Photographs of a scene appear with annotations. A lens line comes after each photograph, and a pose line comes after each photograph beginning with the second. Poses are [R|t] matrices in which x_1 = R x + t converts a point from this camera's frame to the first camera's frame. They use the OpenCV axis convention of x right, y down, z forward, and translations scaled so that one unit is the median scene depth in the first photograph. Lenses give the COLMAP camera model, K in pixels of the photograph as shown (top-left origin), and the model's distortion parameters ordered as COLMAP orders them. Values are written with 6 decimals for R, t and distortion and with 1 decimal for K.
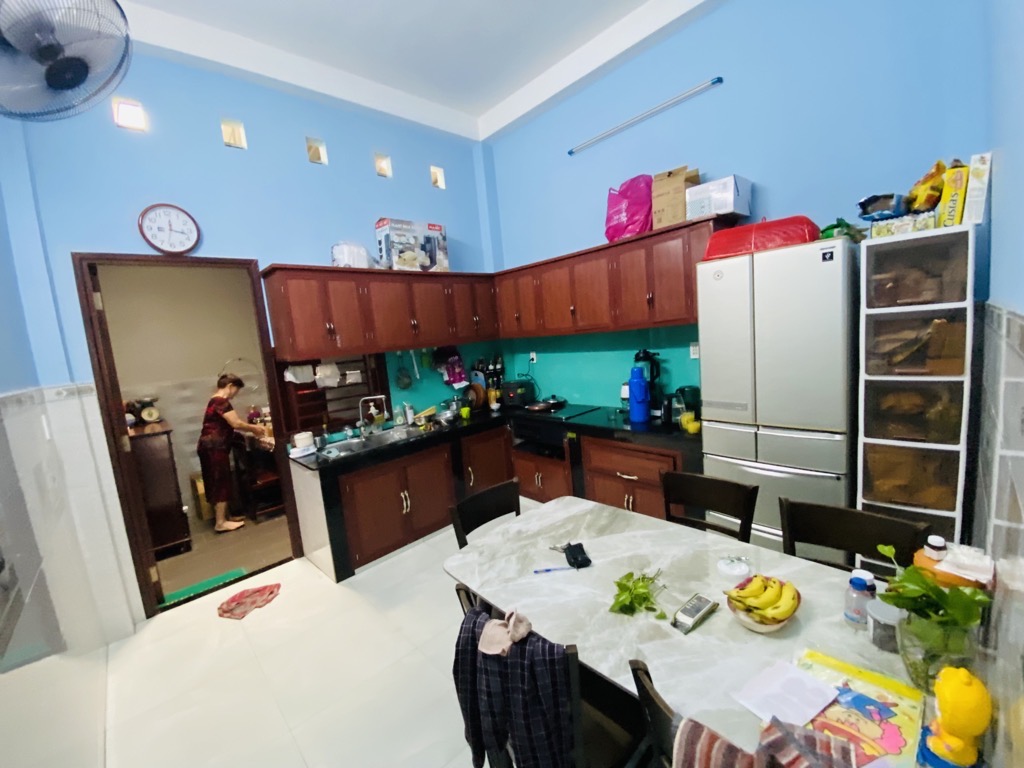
lens RADIAL K [[414.9, 0, 512.0], [0, 414.9, 384.0], [0, 0, 1]] dist [0.043273, -0.031086]
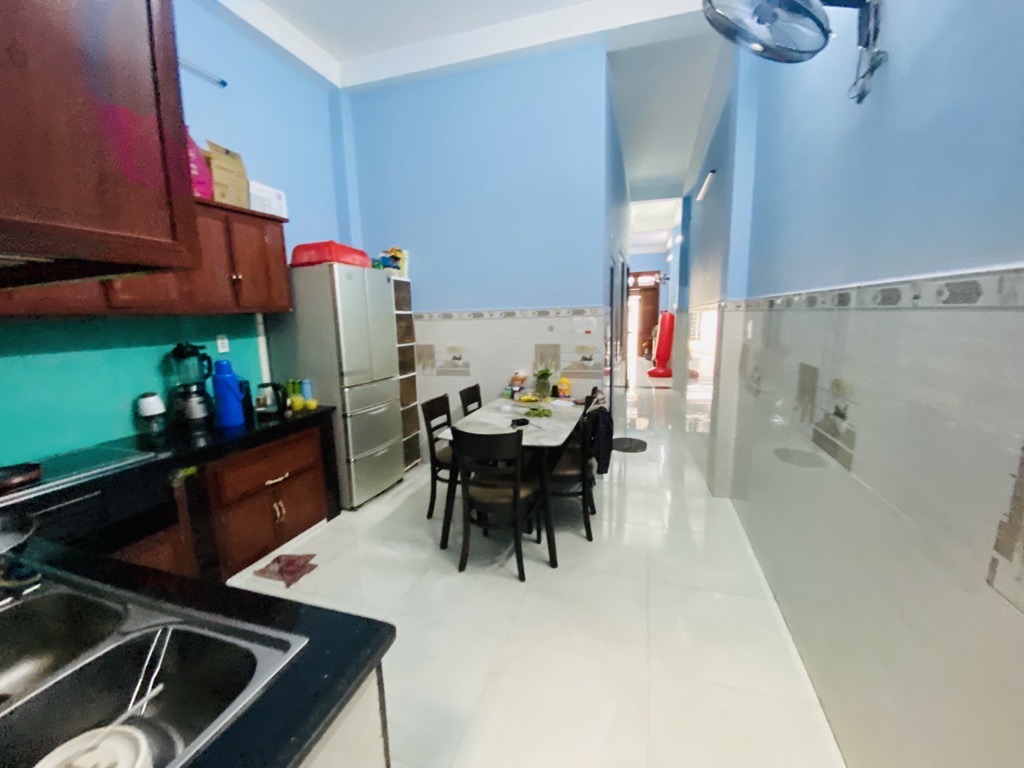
lens RADIAL K [[414.9, 0, 512.0], [0, 414.9, 384.0], [0, 0, 1]] dist [0.043273, -0.031086]
pose [[-0.481971, -0.059563, 0.874160, -0.733931], [0.159395, 0.975078, 0.154323, -0.034121], [-0.861567, 0.213716, -0.460465, 0.924824]]
